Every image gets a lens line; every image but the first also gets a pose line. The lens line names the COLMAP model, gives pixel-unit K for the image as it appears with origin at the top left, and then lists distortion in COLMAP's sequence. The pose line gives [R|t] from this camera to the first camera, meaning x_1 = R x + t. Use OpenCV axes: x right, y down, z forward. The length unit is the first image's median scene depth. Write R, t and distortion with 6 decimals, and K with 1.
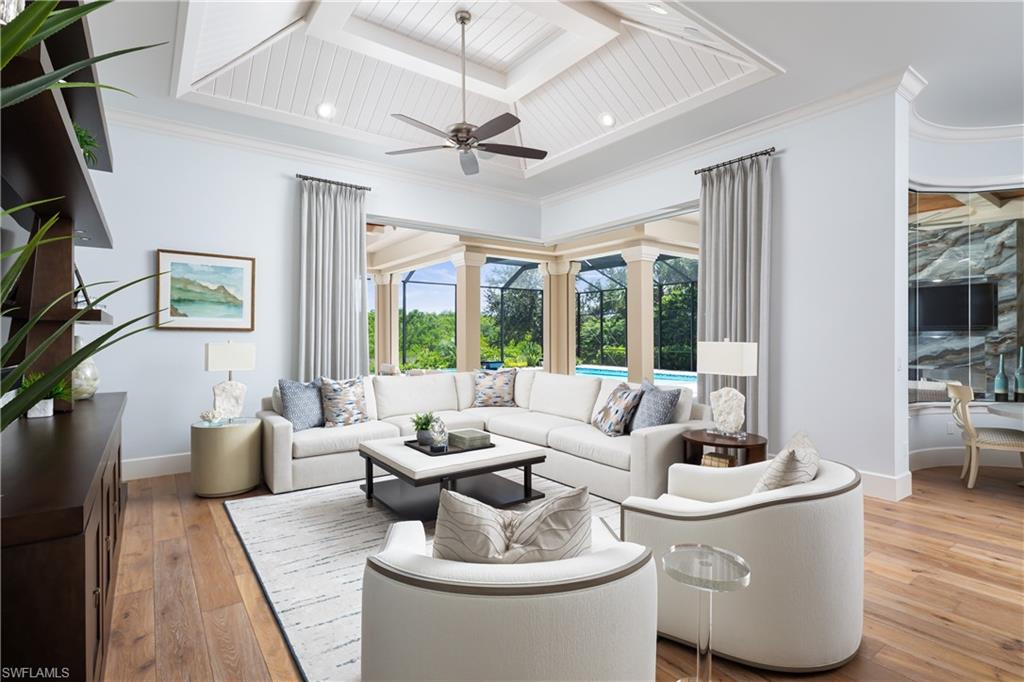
lens RADIAL K [[498.8, 0, 509.0], [0, 498.8, 339.0], [0, 0, 1]] dist [-0.021928, -0.001013]
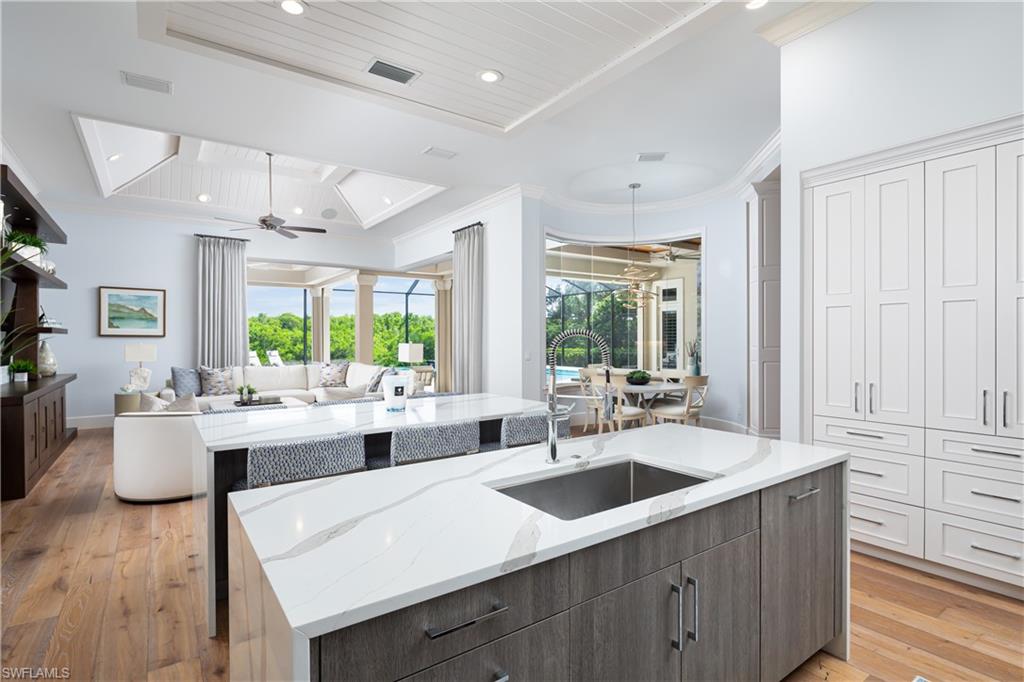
lens RADIAL K [[498.8, 0, 514.3], [0, 498.8, 340.2], [0, 0, 1]] dist [-0.021928, -0.001013]
pose [[0.999976, -0.003441, 0.006012, 0.583182], [0.003443, 0.999994, -0.000380, -0.001845], [-0.006011, 0.000401, 0.999982, -0.560124]]
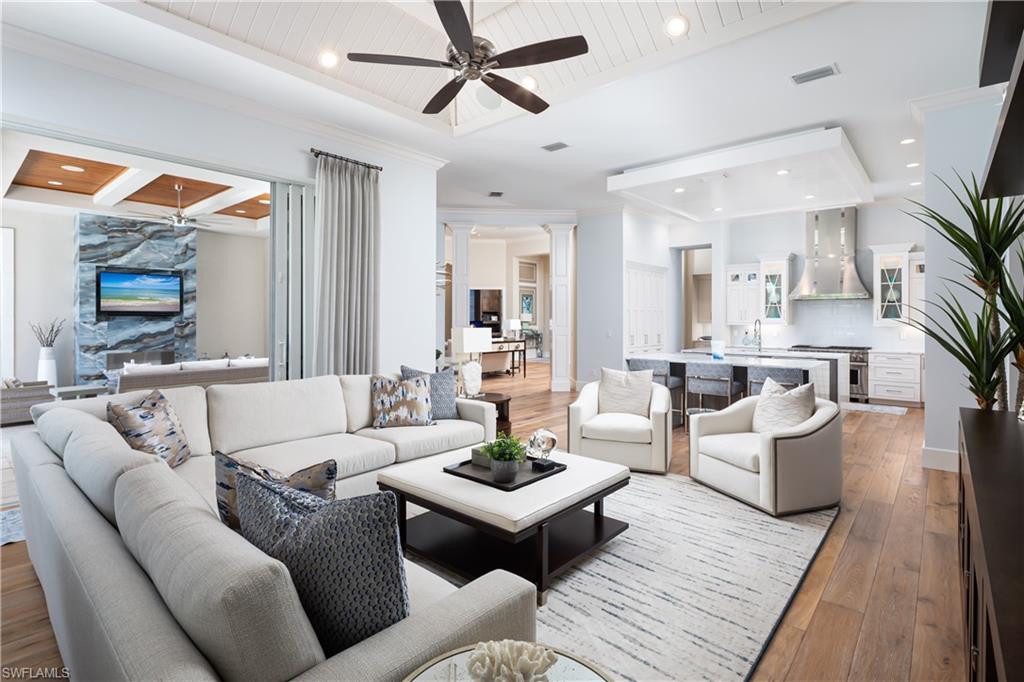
lens RADIAL K [[498.8, 0, 507.0], [0, 498.8, 320.4], [0, 0, 1]] dist [-0.021928, -0.001013]
pose [[-0.215810, -0.001145, 0.976435, -0.644111], [0.003137, 0.999993, 0.001865, -0.012188], [-0.976430, 0.003465, -0.215805, 0.861712]]
